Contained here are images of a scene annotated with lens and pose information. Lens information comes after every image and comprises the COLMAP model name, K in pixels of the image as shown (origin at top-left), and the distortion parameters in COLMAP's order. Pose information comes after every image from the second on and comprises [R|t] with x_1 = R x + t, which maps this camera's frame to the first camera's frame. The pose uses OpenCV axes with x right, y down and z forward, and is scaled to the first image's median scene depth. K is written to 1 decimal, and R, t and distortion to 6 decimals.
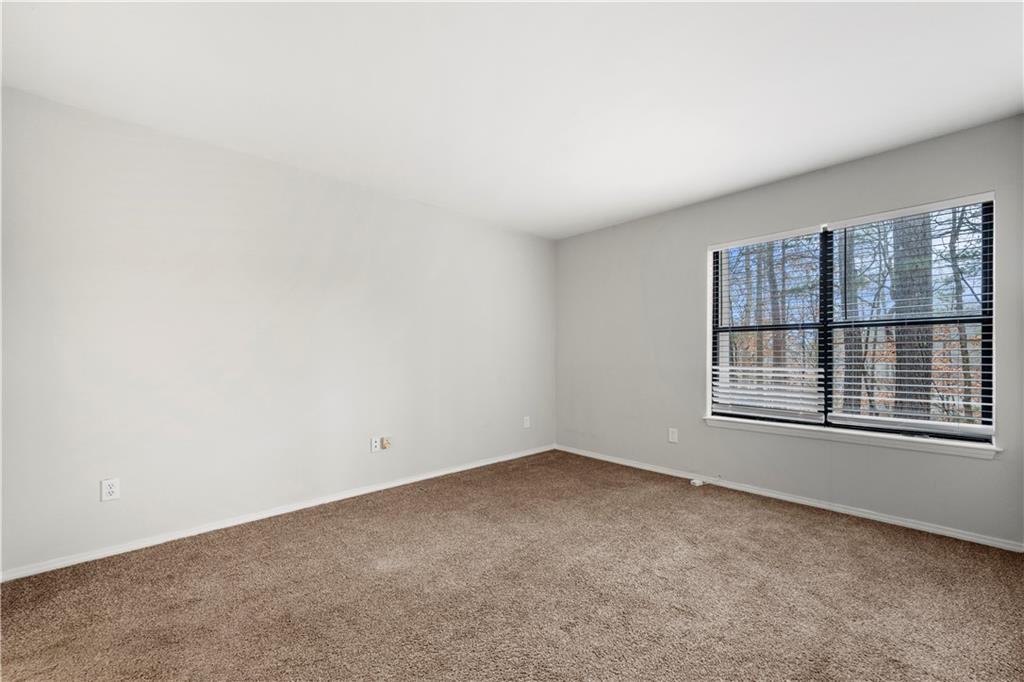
lens RADIAL K [[413.9, 0, 517.3], [0, 413.9, 349.6], [0, 0, 1]] dist [-0.001848, 0.000553]
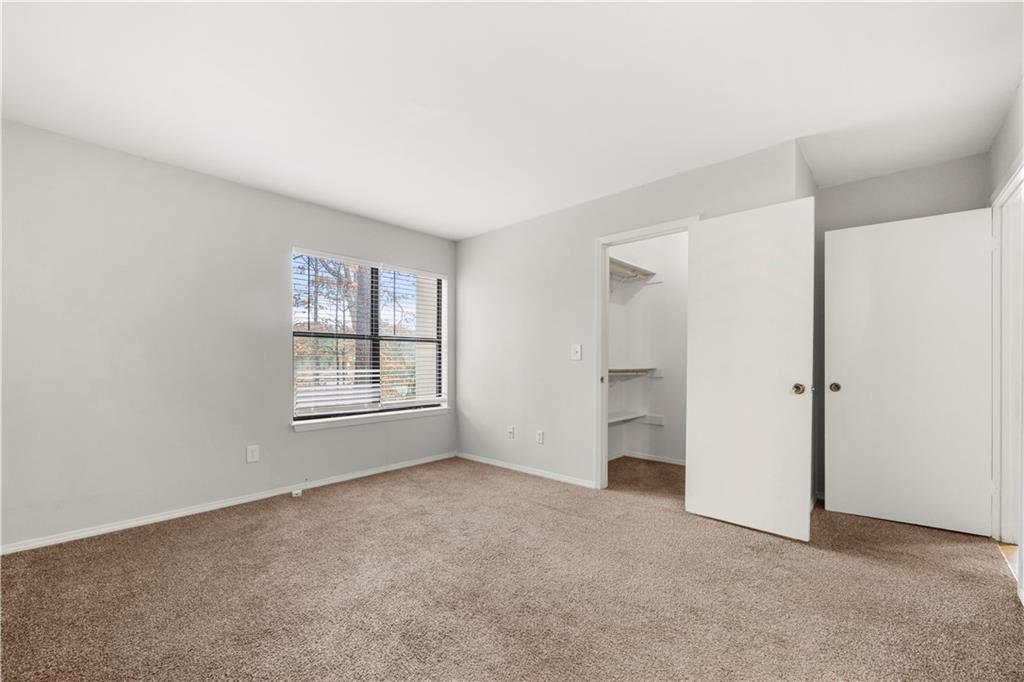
lens RADIAL K [[413.9, 0, 516.0], [0, 413.9, 361.9], [0, 0, 1]] dist [-0.001848, 0.000553]
pose [[-0.088935, -0.004269, 0.996028, -0.615634], [-0.017194, 0.999848, 0.002750, 0.008273], [-0.995889, -0.016882, -0.088995, 0.642705]]
